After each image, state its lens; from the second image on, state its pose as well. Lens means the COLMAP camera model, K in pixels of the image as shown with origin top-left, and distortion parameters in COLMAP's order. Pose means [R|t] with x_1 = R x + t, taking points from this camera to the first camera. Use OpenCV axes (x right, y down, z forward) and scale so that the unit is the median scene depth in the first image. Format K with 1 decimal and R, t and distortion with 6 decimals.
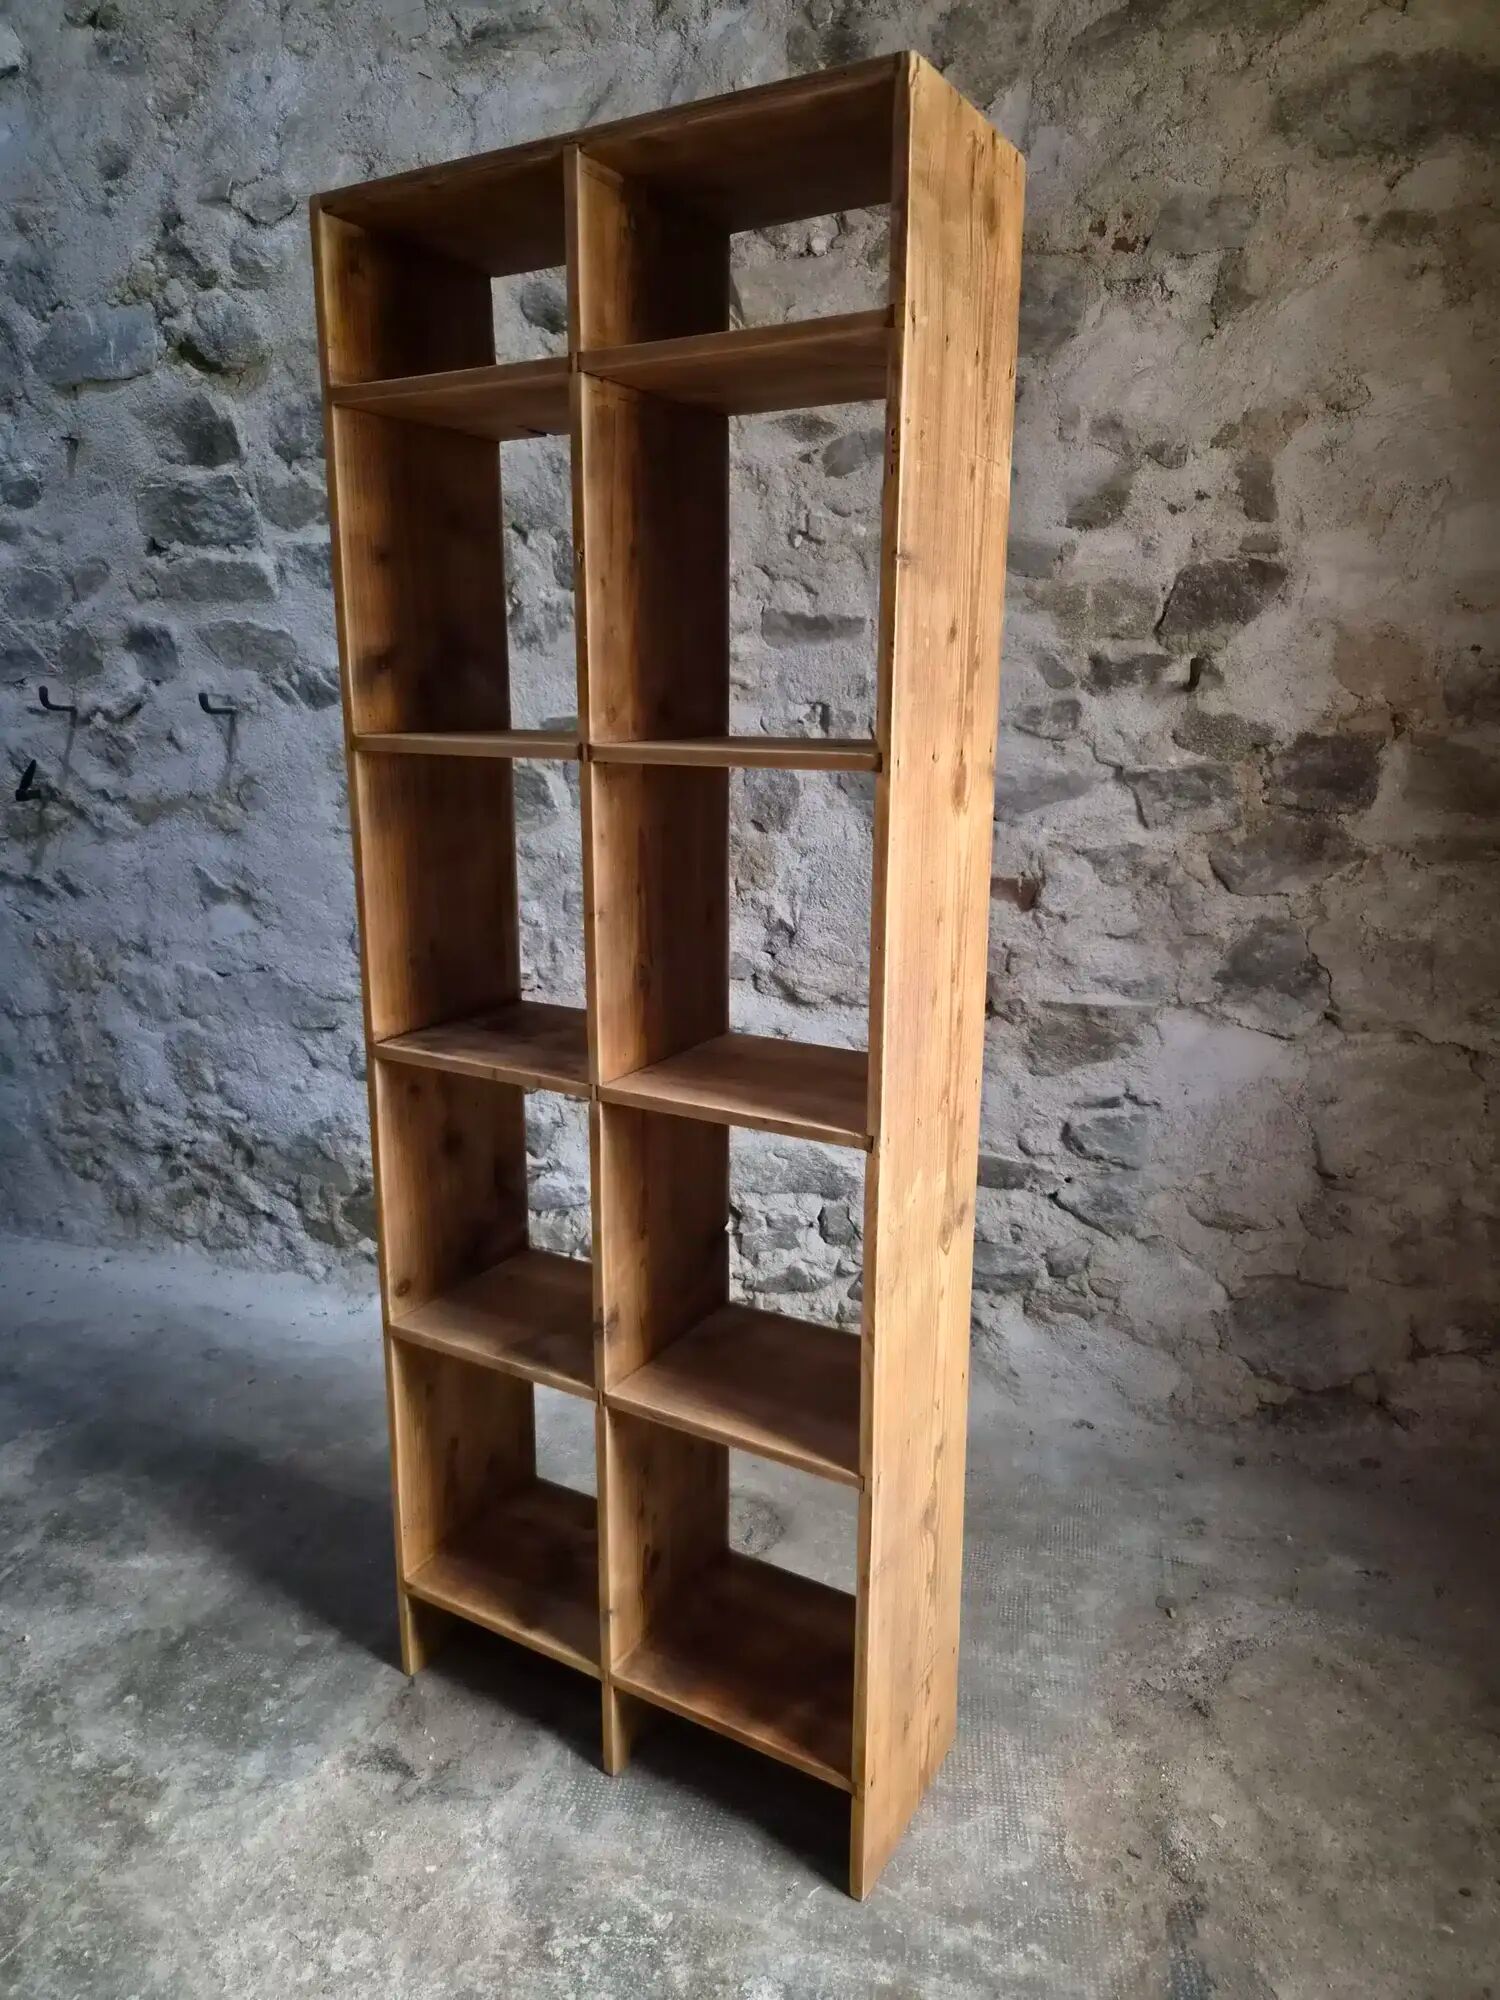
lens RADIAL K [[1347.5, 0, 748.9], [0, 1347.5, 993.3], [0, 0, 1]] dist [0.066455, -0.050670]
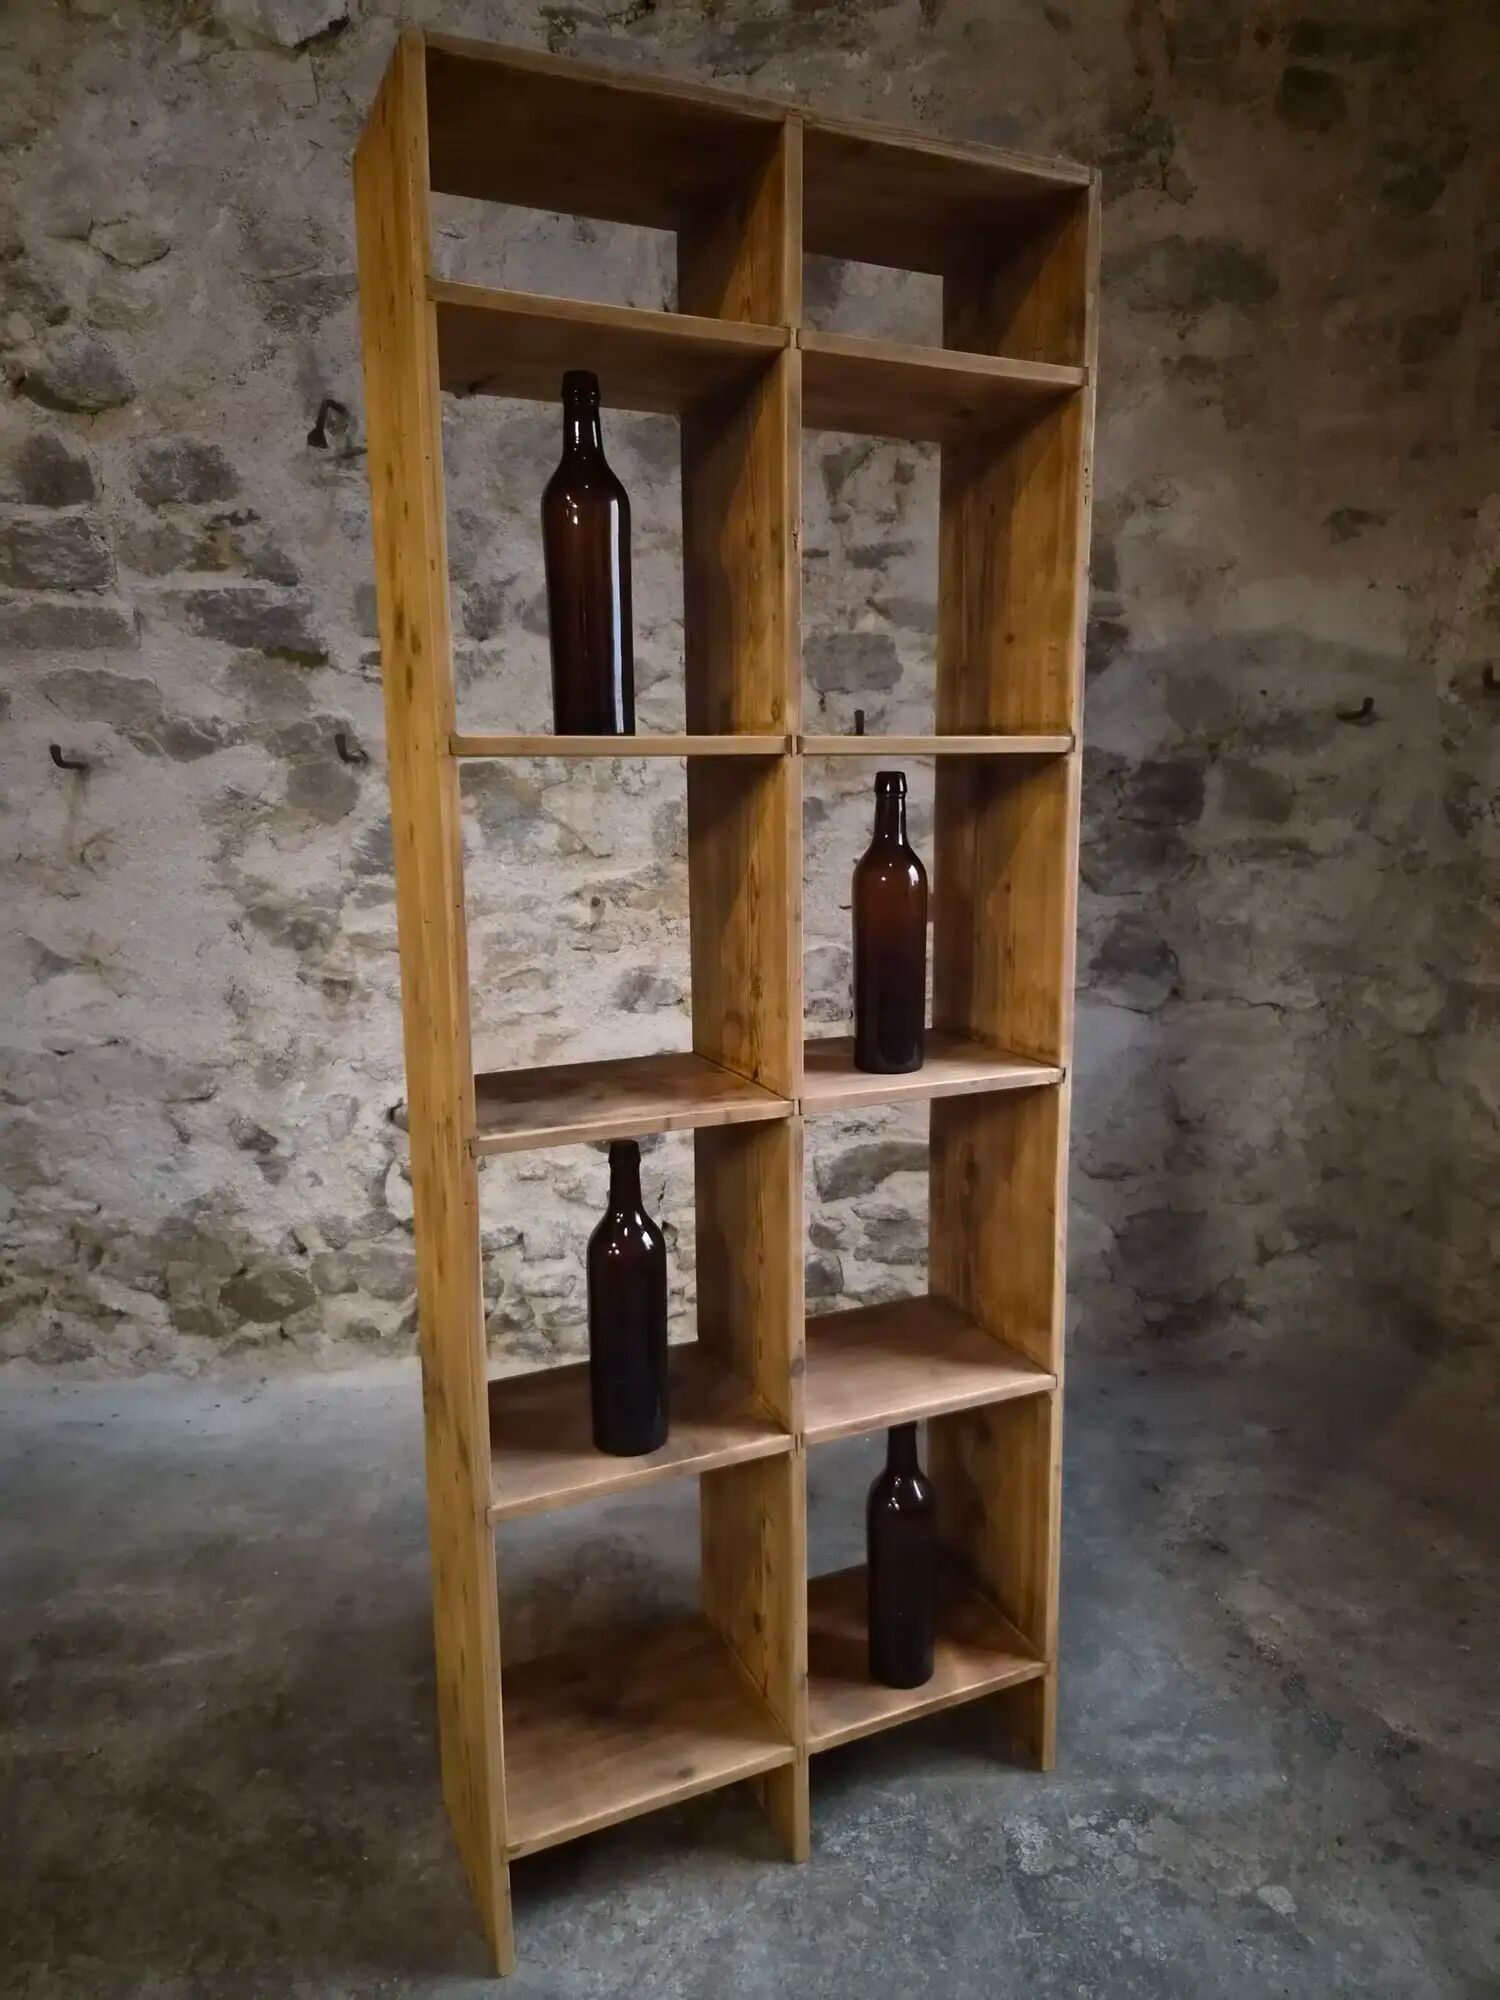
lens RADIAL K [[1350.8, 0, 772.0], [0, 1350.8, 1003.5], [0, 0, 1]] dist [0.063449, -0.048980]
pose [[0.940719, -0.069290, 0.332034, -0.315961], [0.090611, 0.994673, -0.049148, 0.054389], [-0.326860, 0.076320, 0.941986, -0.031288]]
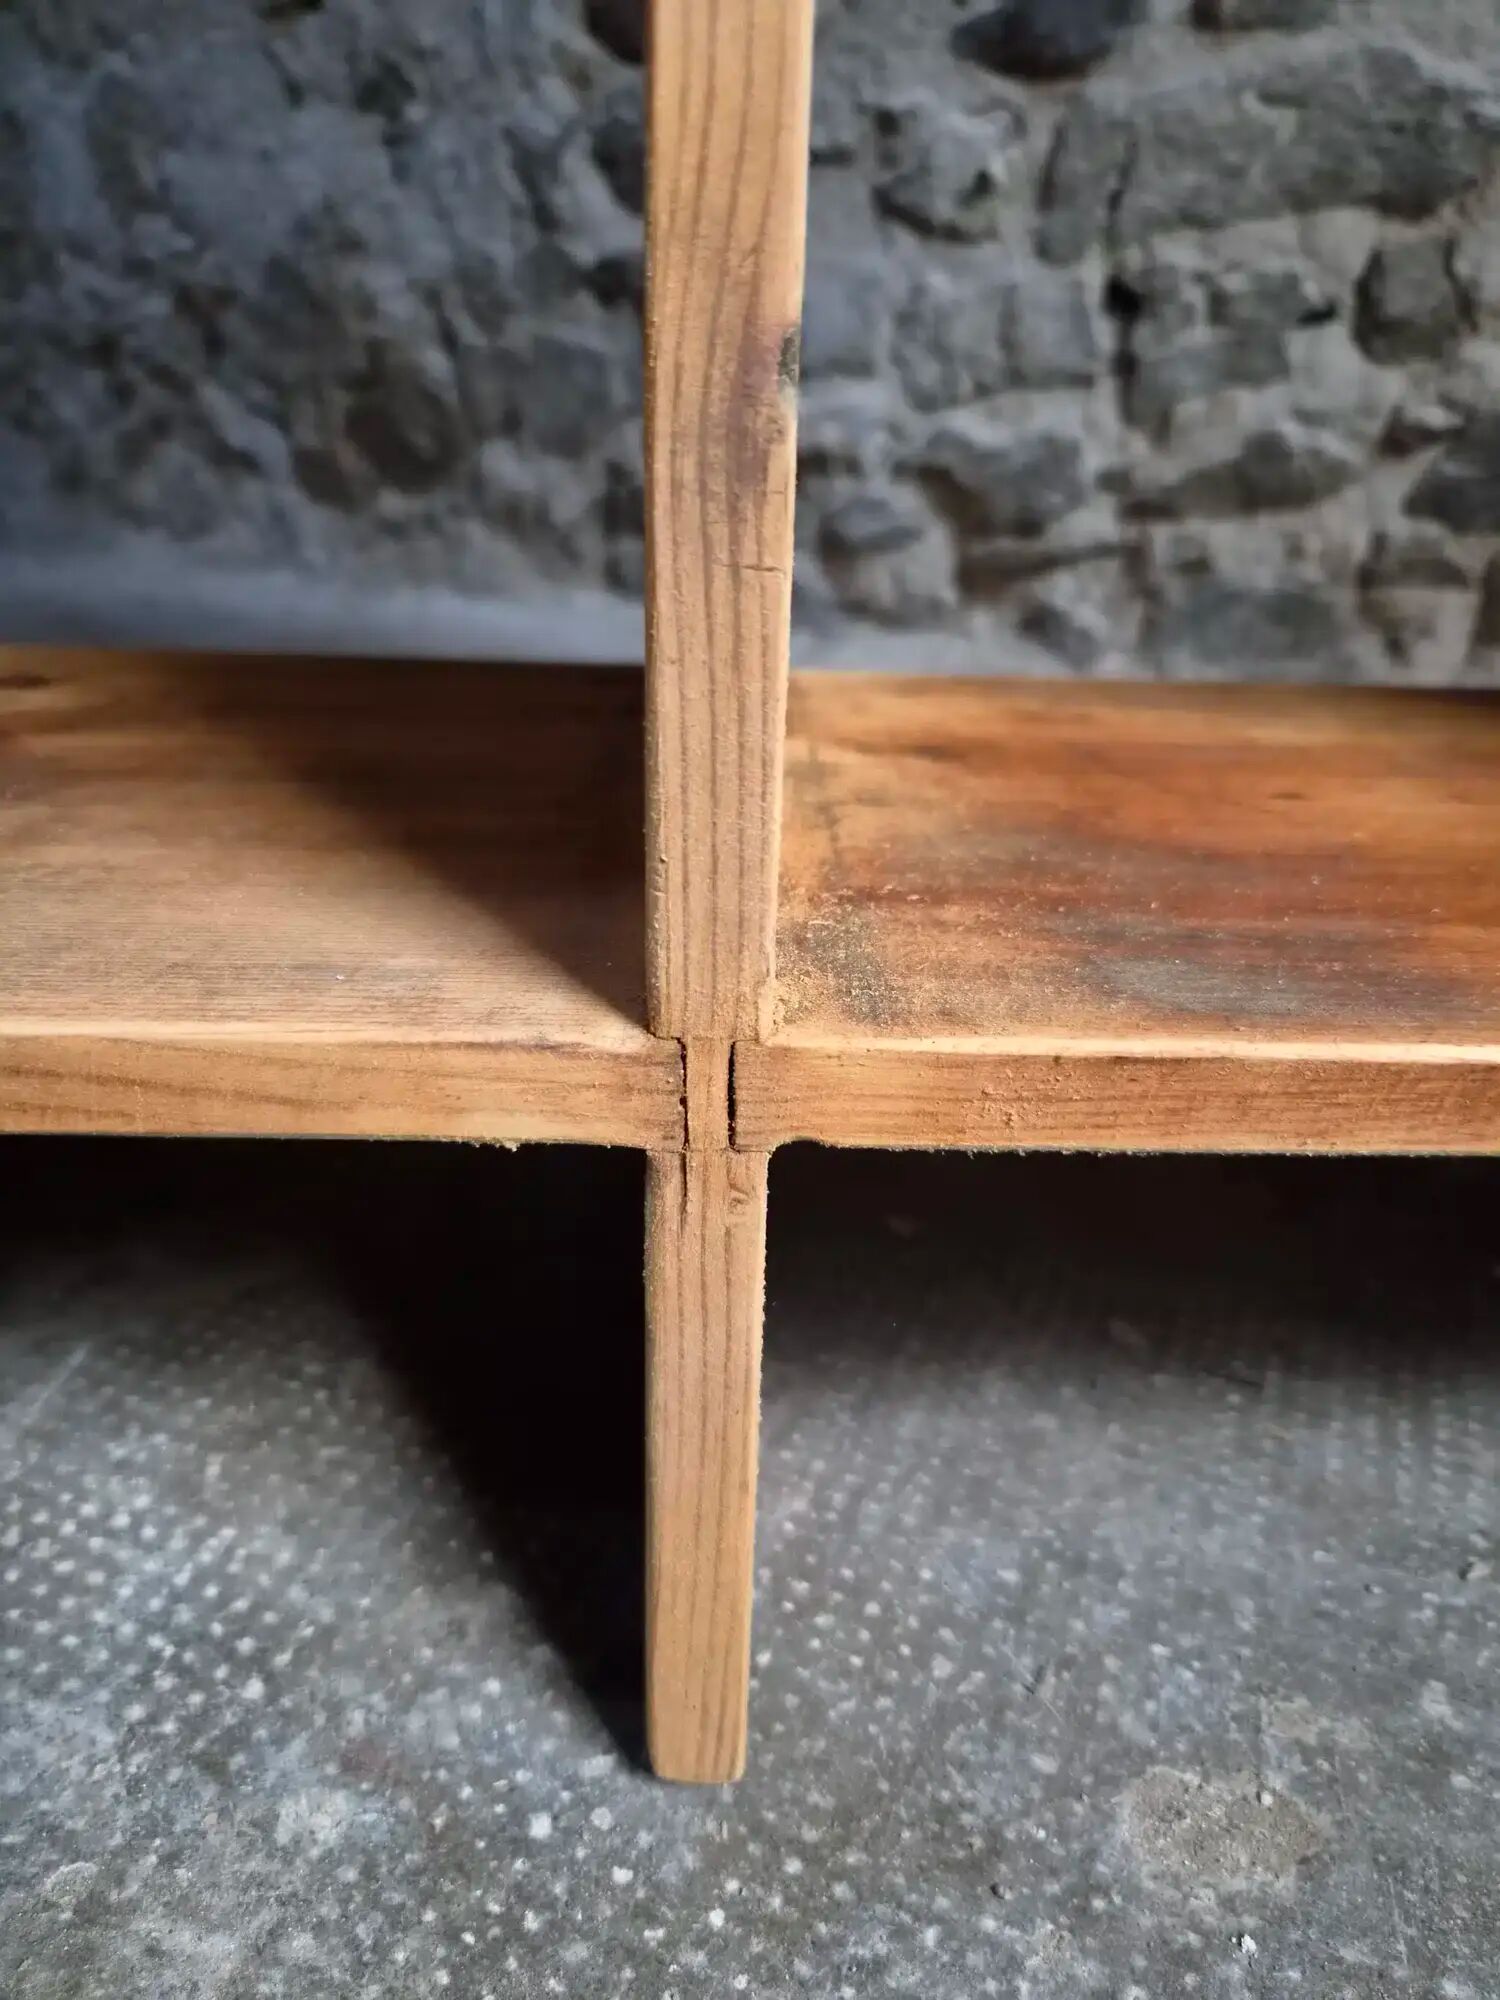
lens RADIAL K [[1401.8, 0, 741.4], [0, 1401.8, 1005.1], [0, 0, 1]] dist [0.045651, -0.059554]
pose [[0.965182, 0.129875, -0.227059, 0.001948], [-0.086406, 0.977607, 0.191883, 0.341661], [0.246896, -0.165582, 0.954791, 0.624540]]
